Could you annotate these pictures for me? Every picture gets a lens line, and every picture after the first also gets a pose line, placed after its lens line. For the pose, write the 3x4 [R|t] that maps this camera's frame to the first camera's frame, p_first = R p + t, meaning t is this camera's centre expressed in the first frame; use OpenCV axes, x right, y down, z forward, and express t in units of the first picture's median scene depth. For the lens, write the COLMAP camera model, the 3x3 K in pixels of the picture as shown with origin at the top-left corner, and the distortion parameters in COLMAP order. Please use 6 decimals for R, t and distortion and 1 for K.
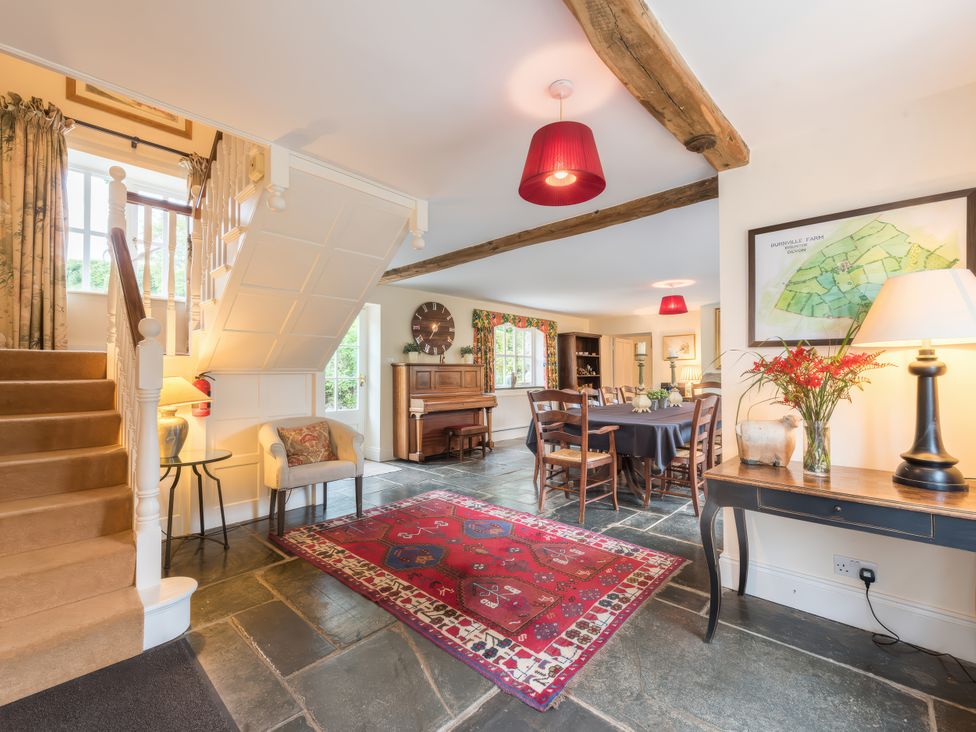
lens RADIAL K [[433.7, 0, 488.1], [0, 433.7, 367.2], [0, 0, 1]] dist [0.000590, -0.000013]
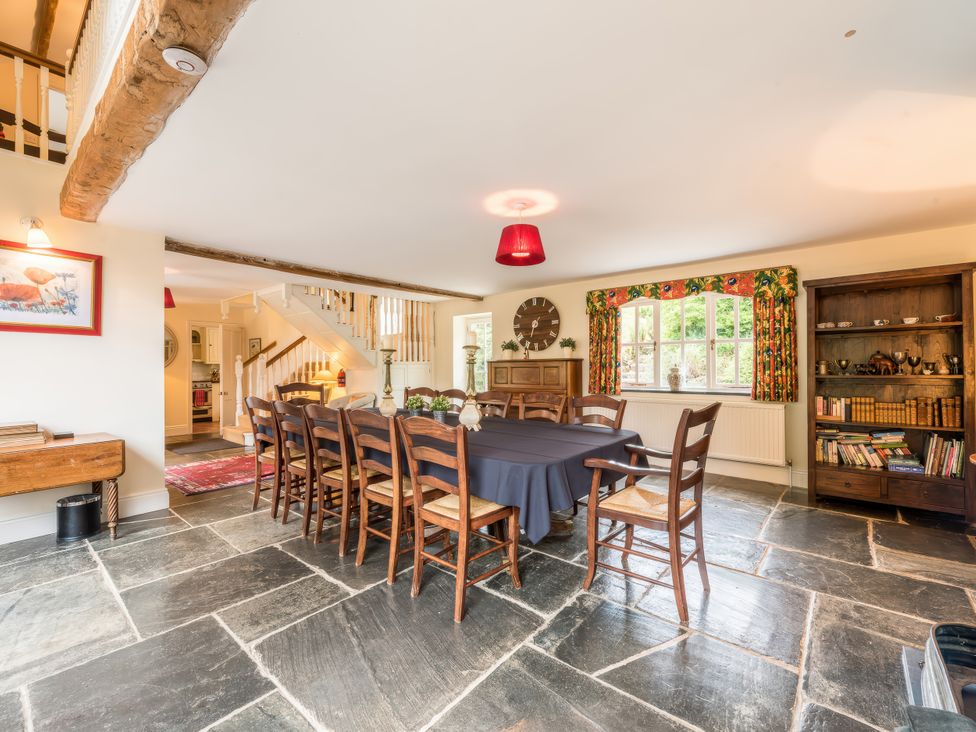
lens RADIAL K [[433.7, 0, 487.7], [0, 433.7, 364.6], [0, 0, 1]] dist [0.000590, -0.000013]
pose [[0.055273, 0.002497, -0.998468, 0.834417], [0.028179, 0.999595, 0.004060, -0.003779], [0.998074, -0.028360, 0.055180, 0.805260]]
